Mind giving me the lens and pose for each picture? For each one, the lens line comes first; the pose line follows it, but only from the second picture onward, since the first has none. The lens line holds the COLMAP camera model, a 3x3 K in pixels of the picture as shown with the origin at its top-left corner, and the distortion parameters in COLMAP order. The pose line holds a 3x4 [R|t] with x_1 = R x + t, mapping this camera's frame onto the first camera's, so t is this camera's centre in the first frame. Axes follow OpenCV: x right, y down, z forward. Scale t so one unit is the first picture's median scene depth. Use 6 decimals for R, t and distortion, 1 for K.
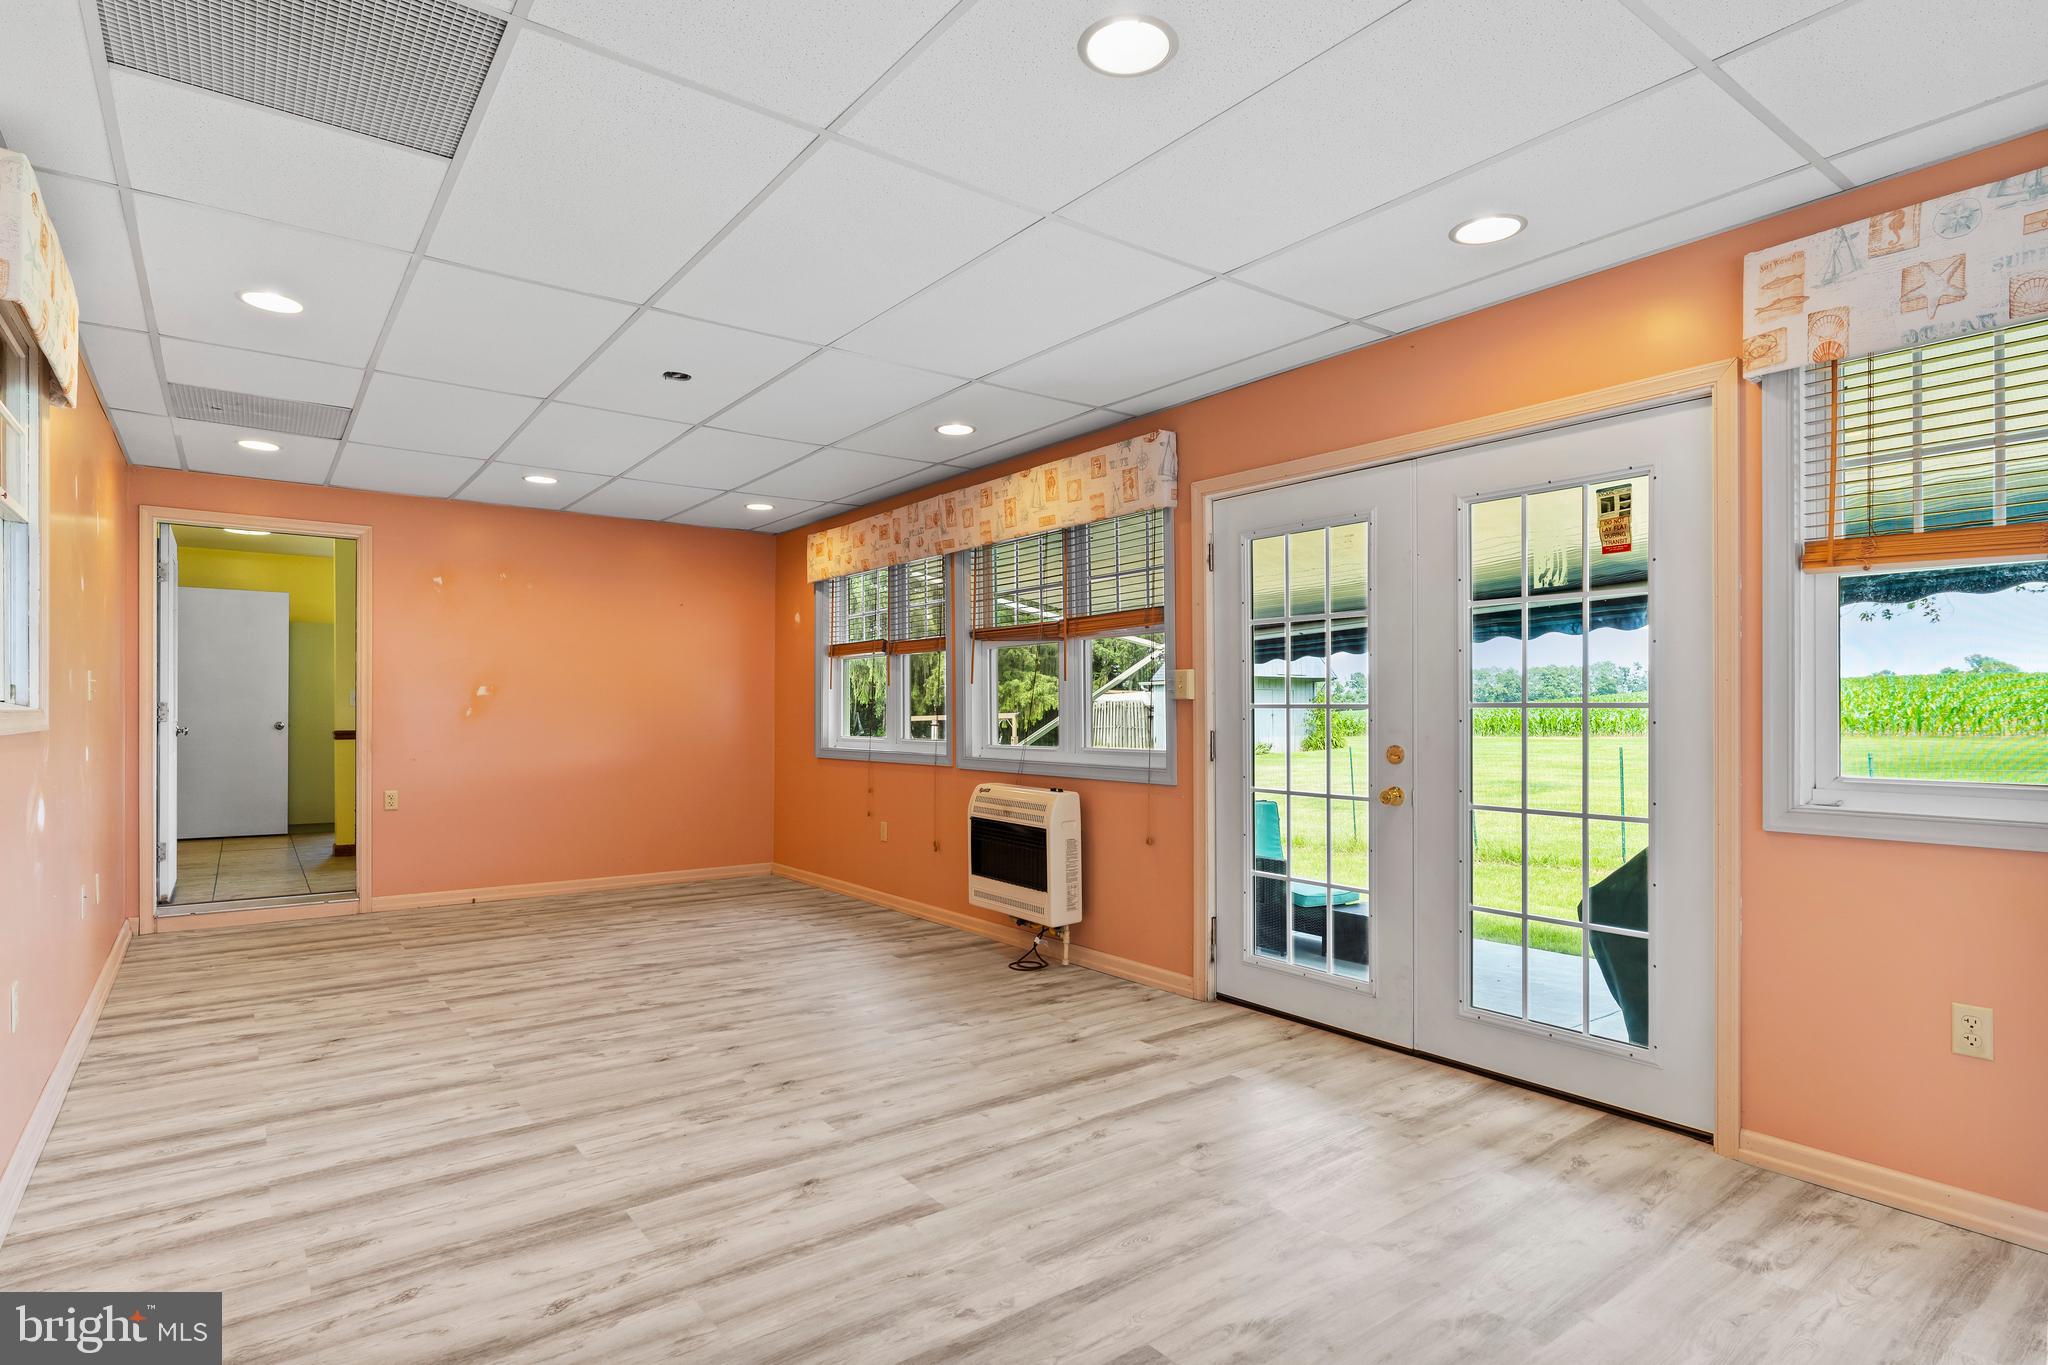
lens RADIAL K [[1056.1, 0, 1007.4], [0, 1056.1, 711.7], [0, 0, 1]] dist [-0.010714, 0.006403]
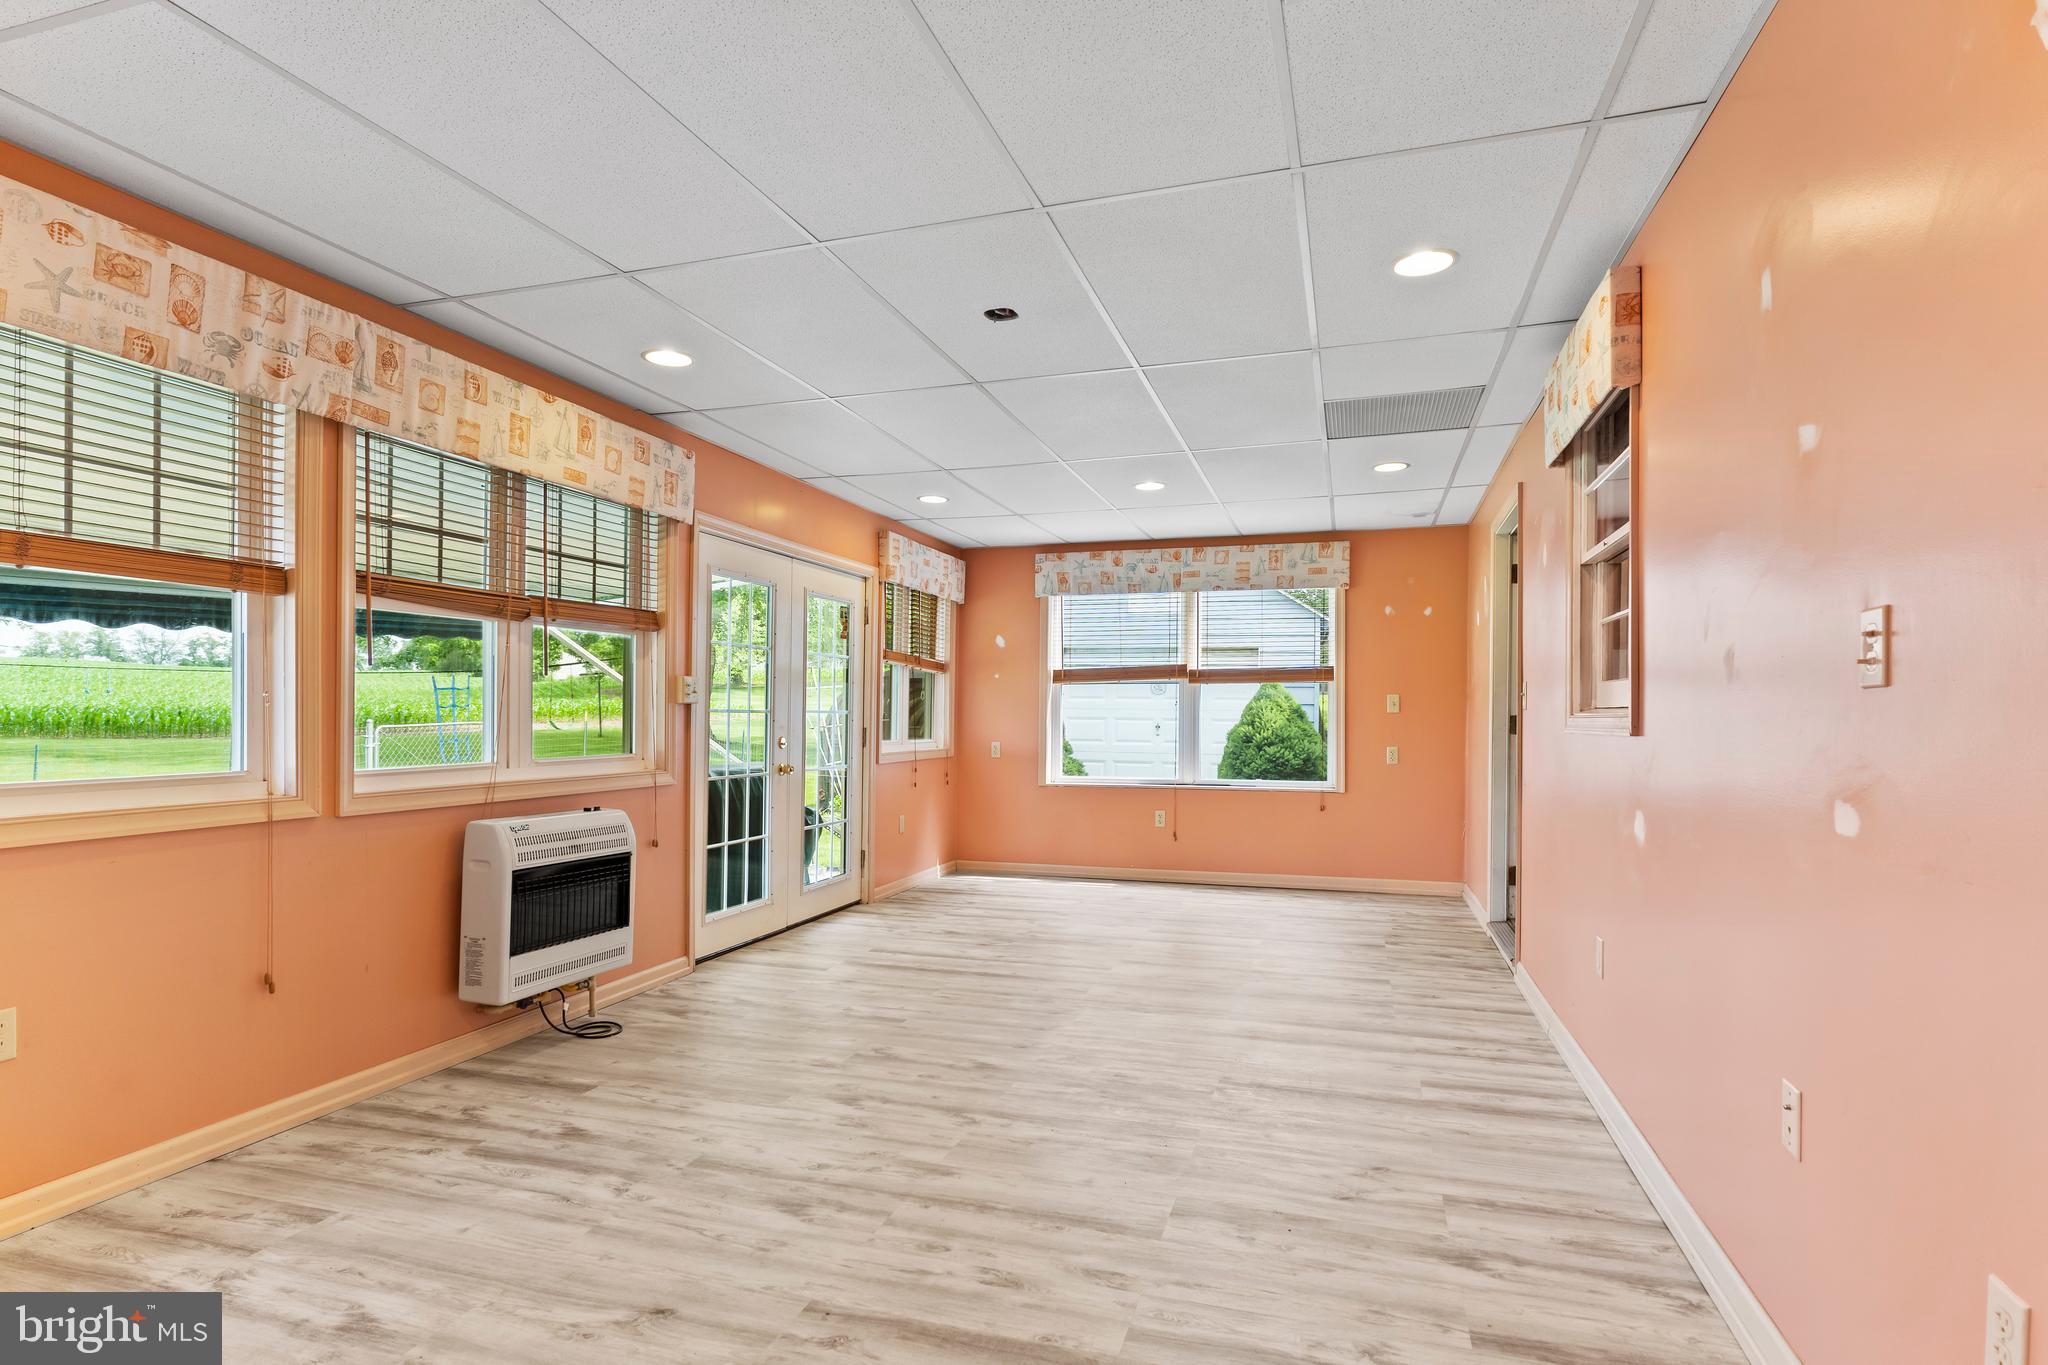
lens RADIAL K [[1056.1, 0, 1035.7], [0, 1056.1, 721.1], [0, 0, 1]] dist [-0.010714, 0.006403]
pose [[-0.597960, -0.005575, 0.801507, -0.961593], [-0.002820, 0.999984, 0.004851, -0.000065], [-0.801521, 0.000641, -0.597966, 1.418723]]
